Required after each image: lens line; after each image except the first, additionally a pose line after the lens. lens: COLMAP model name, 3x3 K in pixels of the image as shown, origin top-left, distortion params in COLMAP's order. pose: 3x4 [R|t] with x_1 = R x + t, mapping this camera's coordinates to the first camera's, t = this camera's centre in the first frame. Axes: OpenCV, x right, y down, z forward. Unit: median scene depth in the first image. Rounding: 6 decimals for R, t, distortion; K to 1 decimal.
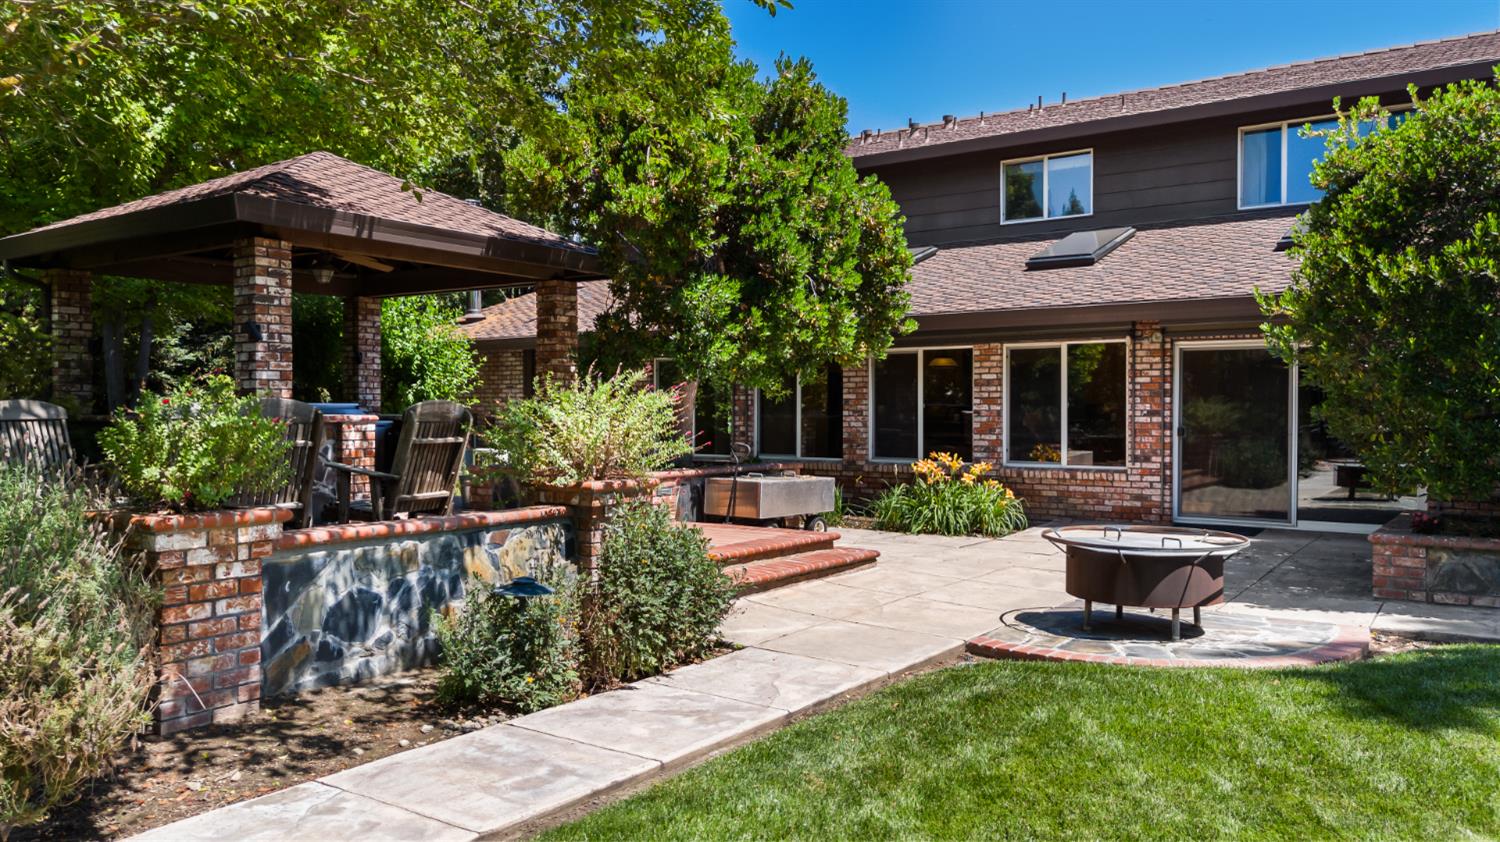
lens RADIAL K [[1102.8, 0, 750.0], [0, 1102.8, 421.0], [0, 0, 1]] dist [0.083219, -0.084231]
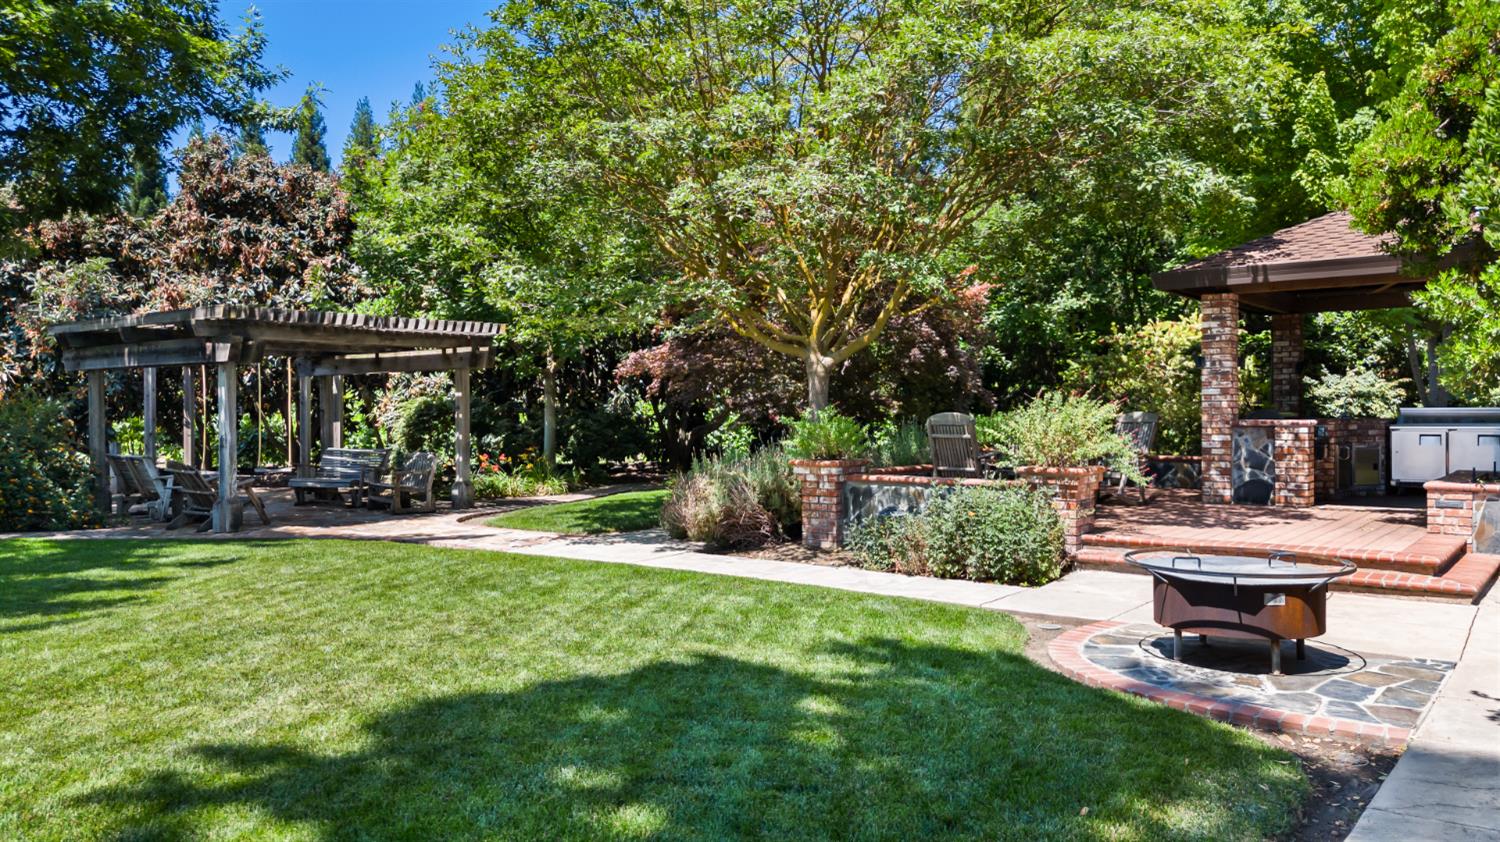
lens RADIAL K [[1101.4, 0, 750.0], [0, 1101.4, 421.0], [0, 0, 1]] dist [0.059130, -0.044197]
pose [[-0.052261, 0.009217, -0.998591, 1.000311], [-0.004671, 0.999944, 0.009474, -0.014527], [0.998623, 0.005159, -0.052215, 0.498483]]
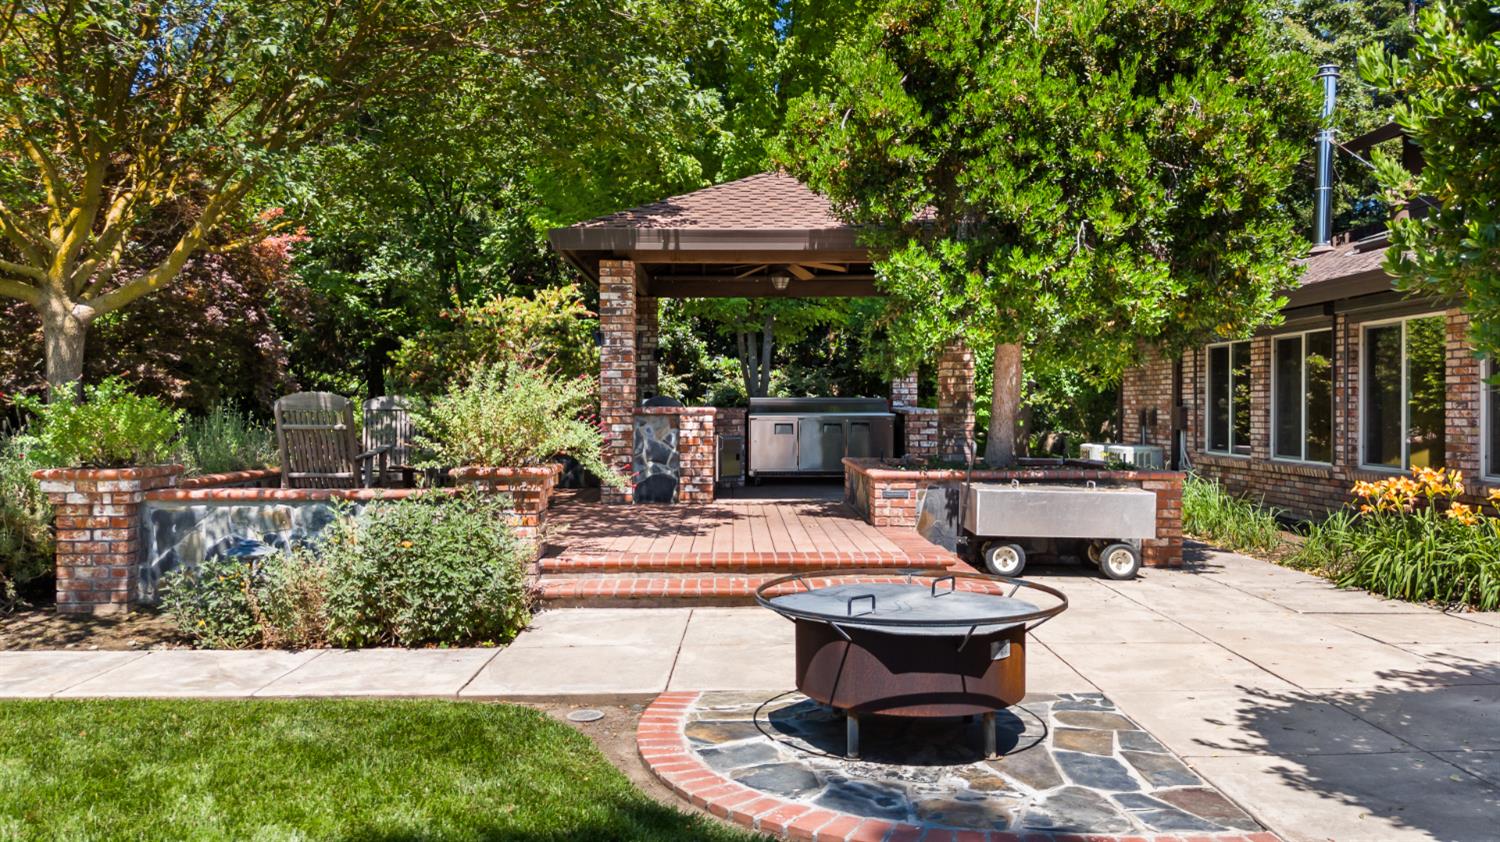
lens RADIAL K [[1102.8, 0, 750.0], [0, 1102.8, 421.0], [0, 0, 1]] dist [0.083219, -0.084231]
pose [[0.583690, 0.008847, -0.811928, 0.628090], [-0.006448, 0.999960, 0.006261, 0.001261], [0.811951, 0.001581, 0.583723, 0.429628]]
